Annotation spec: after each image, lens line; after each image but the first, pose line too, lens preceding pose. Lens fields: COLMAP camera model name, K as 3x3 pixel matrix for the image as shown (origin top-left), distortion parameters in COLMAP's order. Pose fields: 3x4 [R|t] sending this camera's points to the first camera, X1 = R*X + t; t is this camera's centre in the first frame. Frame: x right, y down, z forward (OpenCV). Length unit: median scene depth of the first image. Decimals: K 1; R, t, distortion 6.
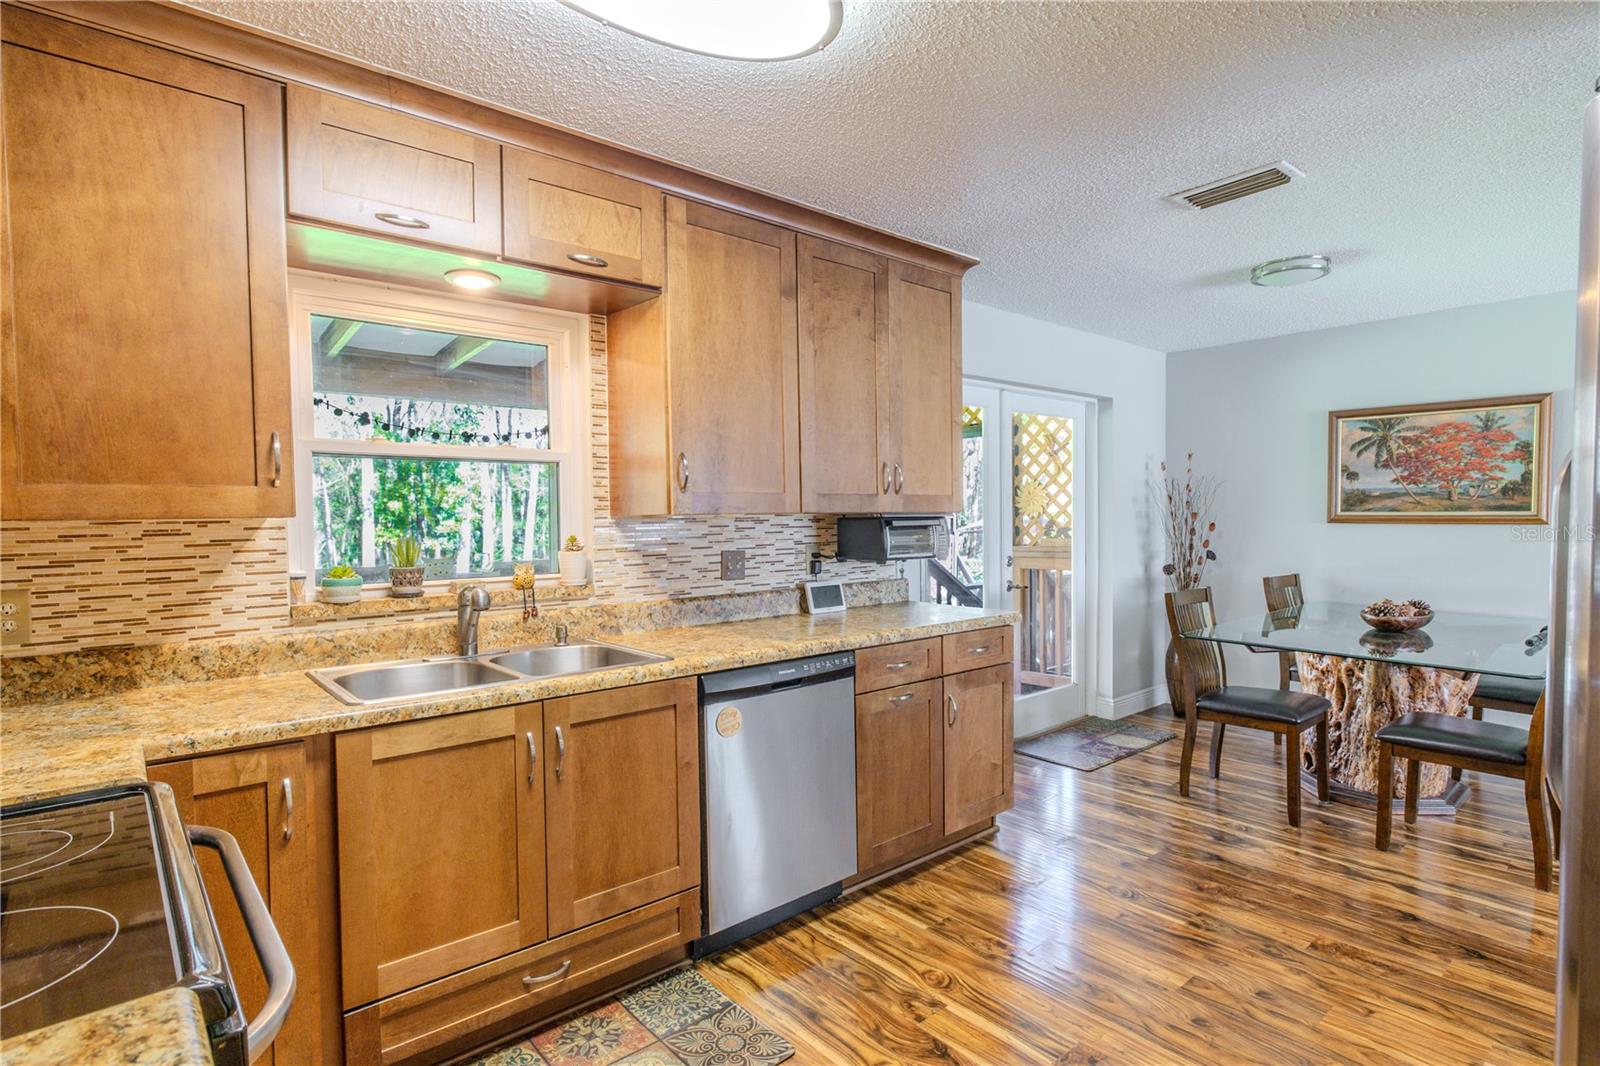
lens RADIAL K [[802.5, 0, 790.8], [0, 802.5, 540.6], [0, 0, 1]] dist [-0.005353, 0.001582]
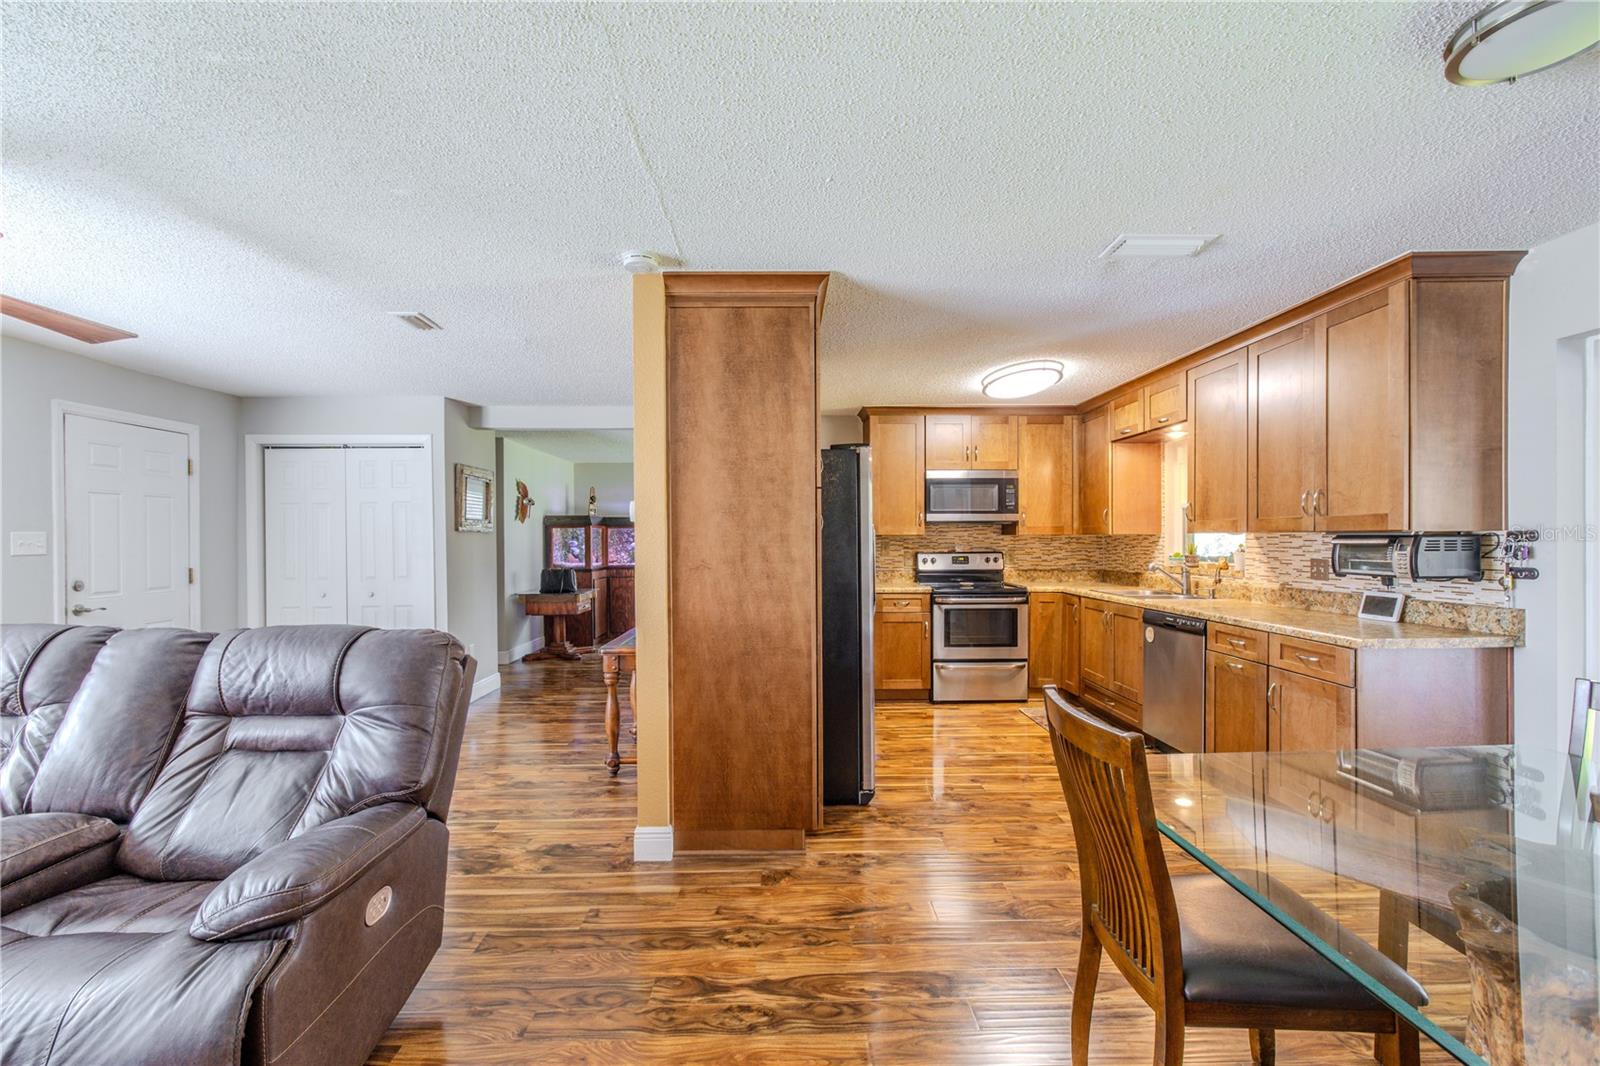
lens RADIAL K [[687.6, 0, 797.8], [0, 687.6, 542.9], [0, 0, 1]] dist [0.001586, 0.001209]
pose [[-0.629045, 0.019101, -0.777135, 1.773902], [-0.011549, 0.999358, 0.033911, -0.055872], [0.777283, 0.030306, -0.628420, 1.334514]]
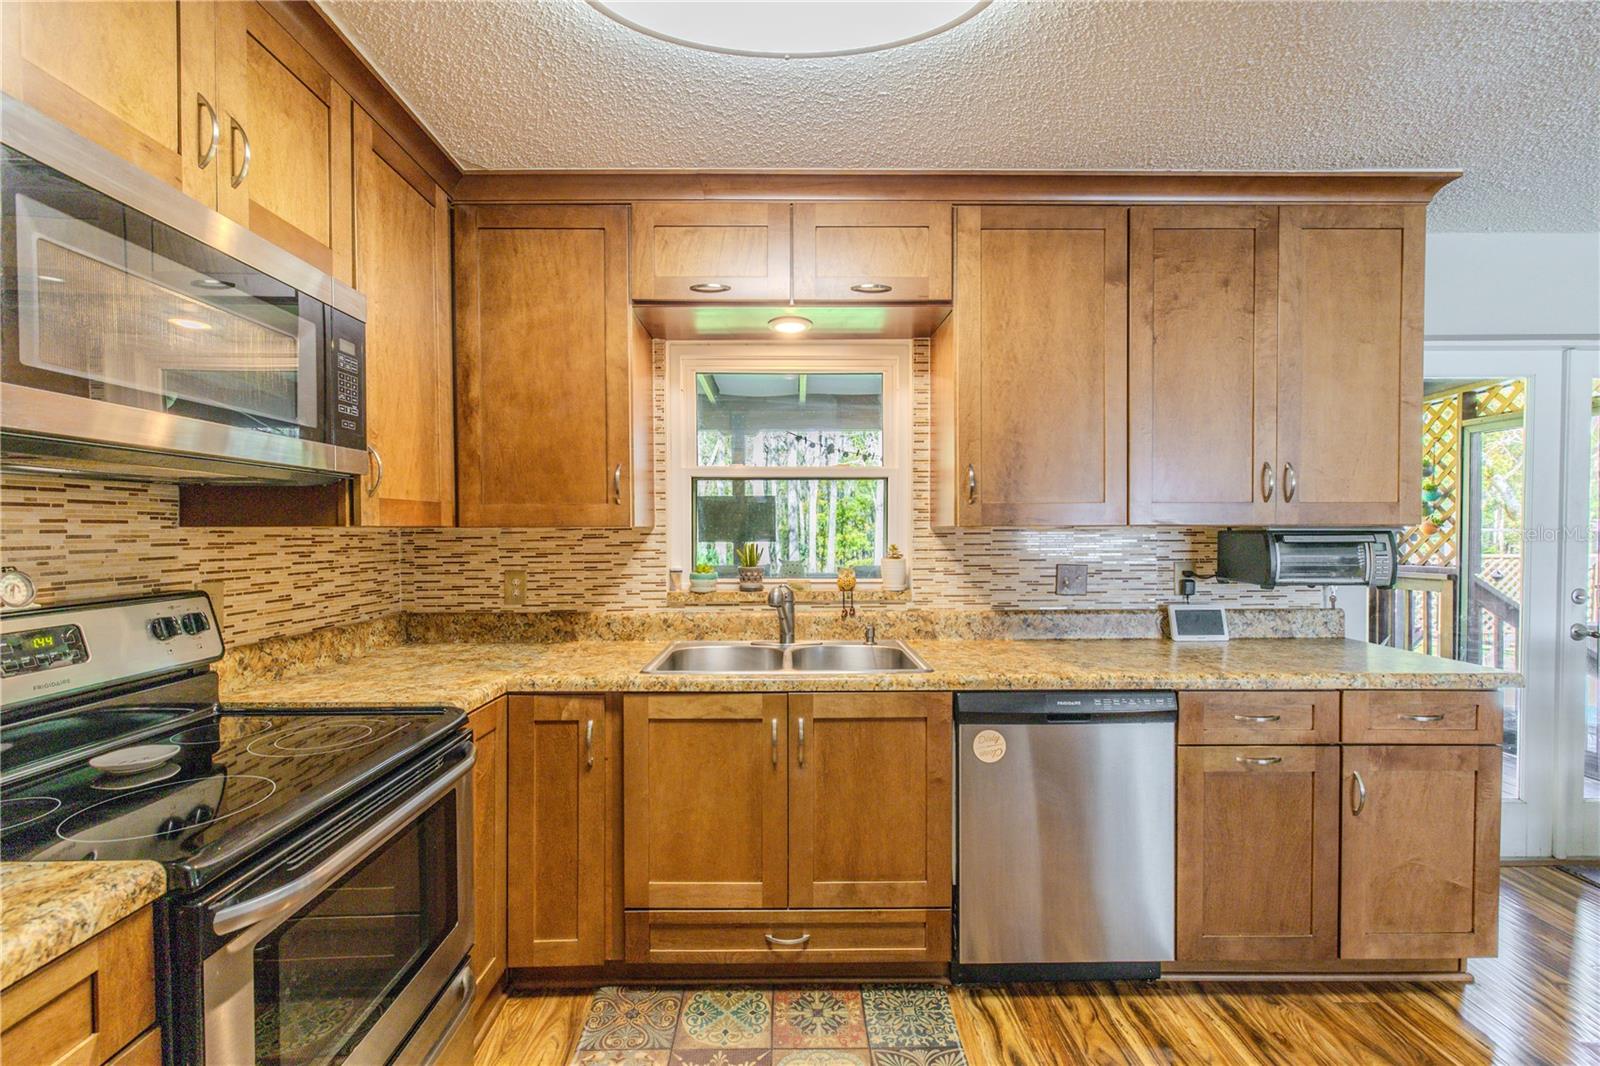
lens RADIAL K [[687.6, 0, 797.4], [0, 687.6, 542.6], [0, 0, 1]] dist [0.001586, 0.001209]
pose [[0.770815, 0.022979, -0.636644, 0.247181], [-0.025760, 0.999656, 0.004893, -0.011246], [0.636538, 0.012628, 0.771142, 0.218023]]
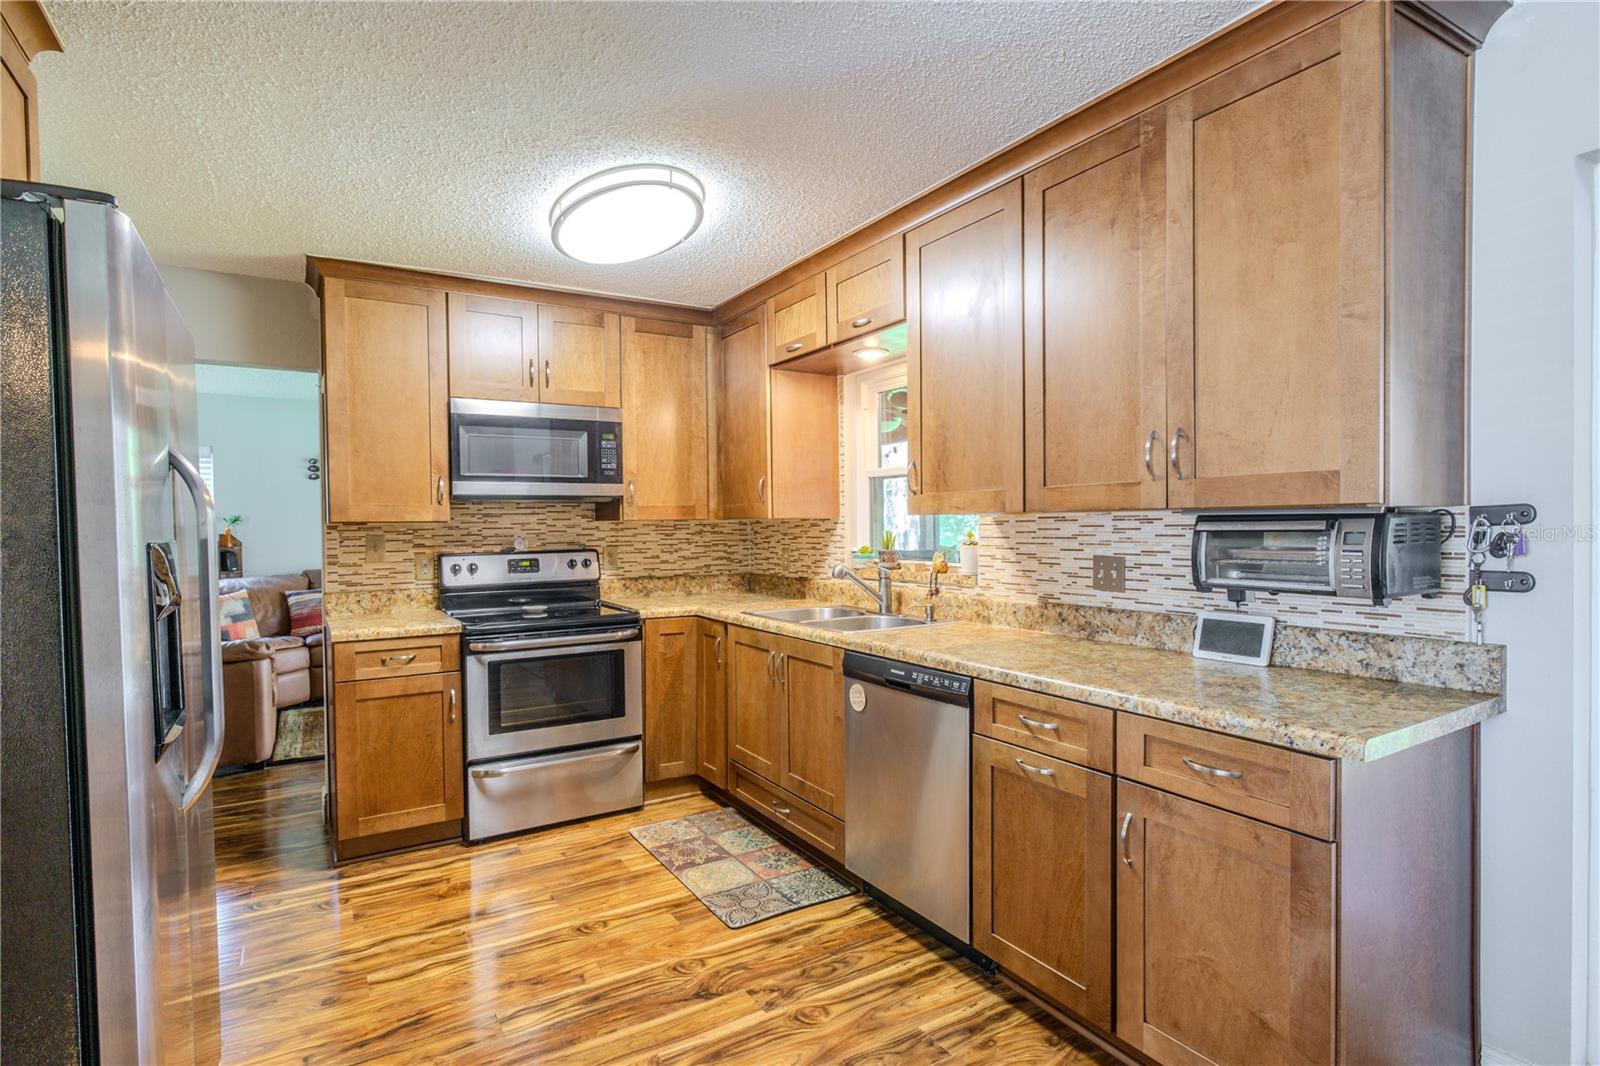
lens RADIAL K [[802.5, 0, 790.0], [0, 802.5, 539.9], [0, 0, 1]] dist [-0.005353, 0.001582]
pose [[-0.161174, 0.033955, -0.986342, 1.010505], [-0.015043, 0.999207, 0.036857, -0.037418], [0.986811, 0.020778, -0.160536, 1.032813]]
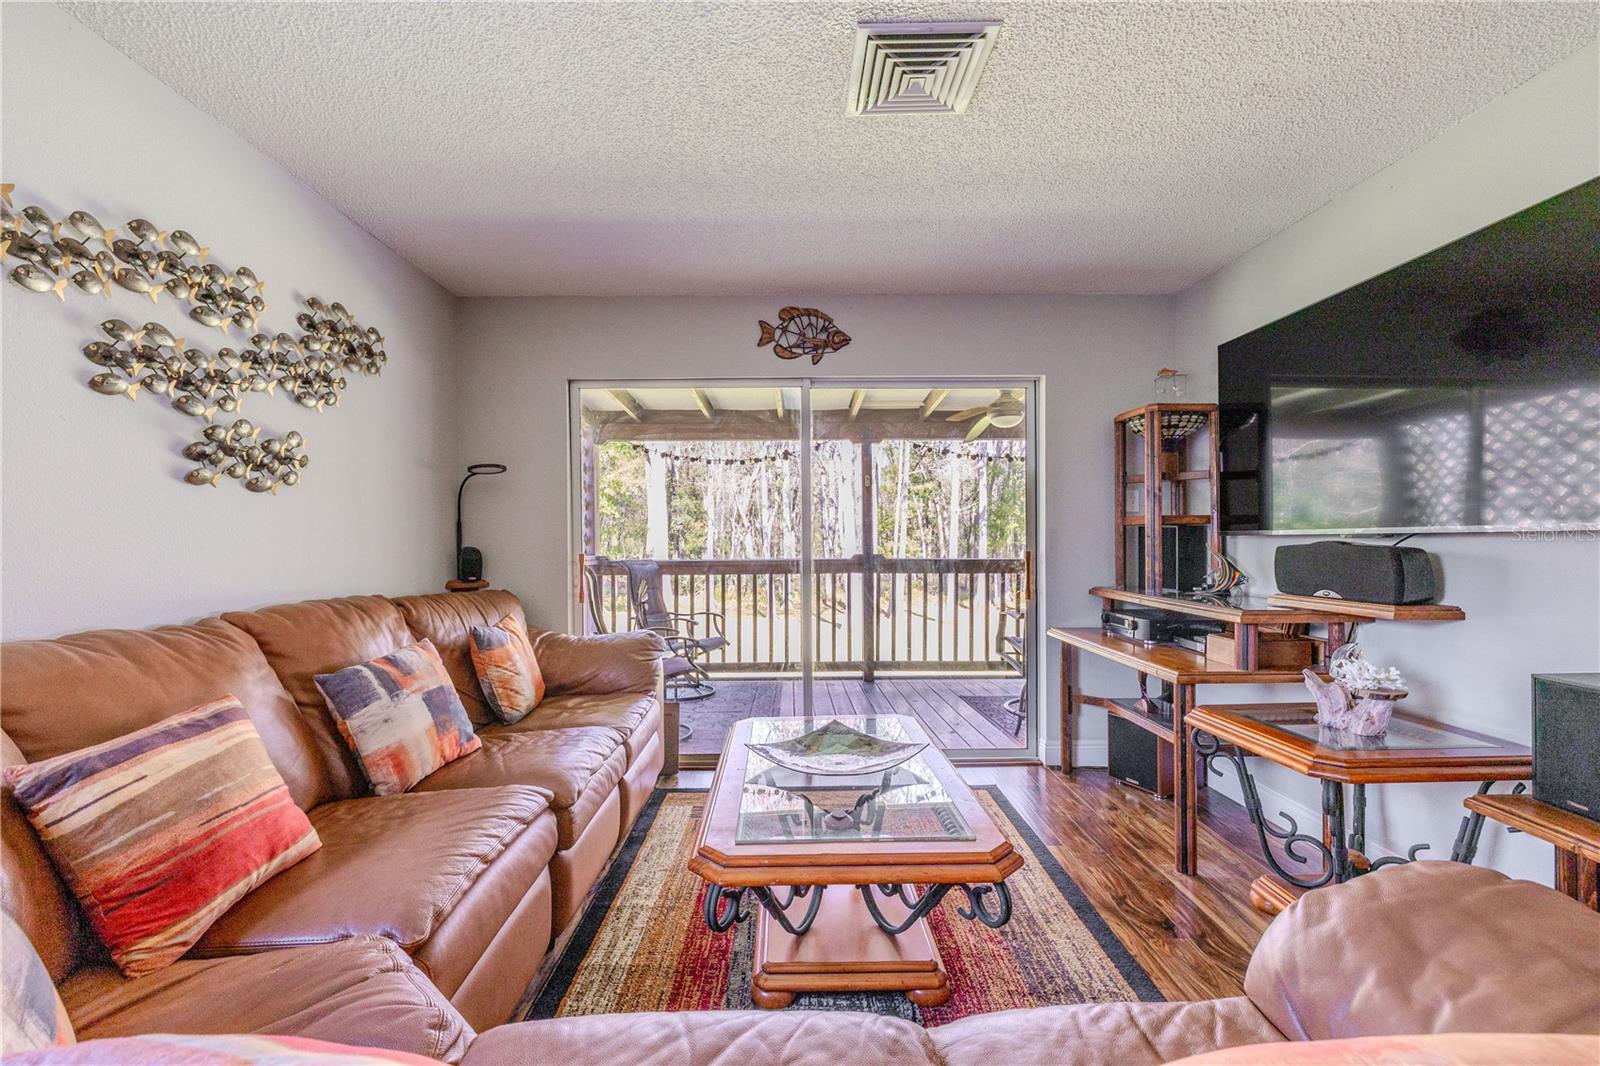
lens RADIAL K [[667.9, 0, 798.6], [0, 667.9, 532.8], [0, 0, 1]] dist [-0.000582, -0.000048]
pose [[0.773623, 0.001823, -0.633644, -0.572076], [-0.021476, 0.999497, -0.023345, 0.092838], [0.633282, 0.031668, 0.773273, -0.944964]]
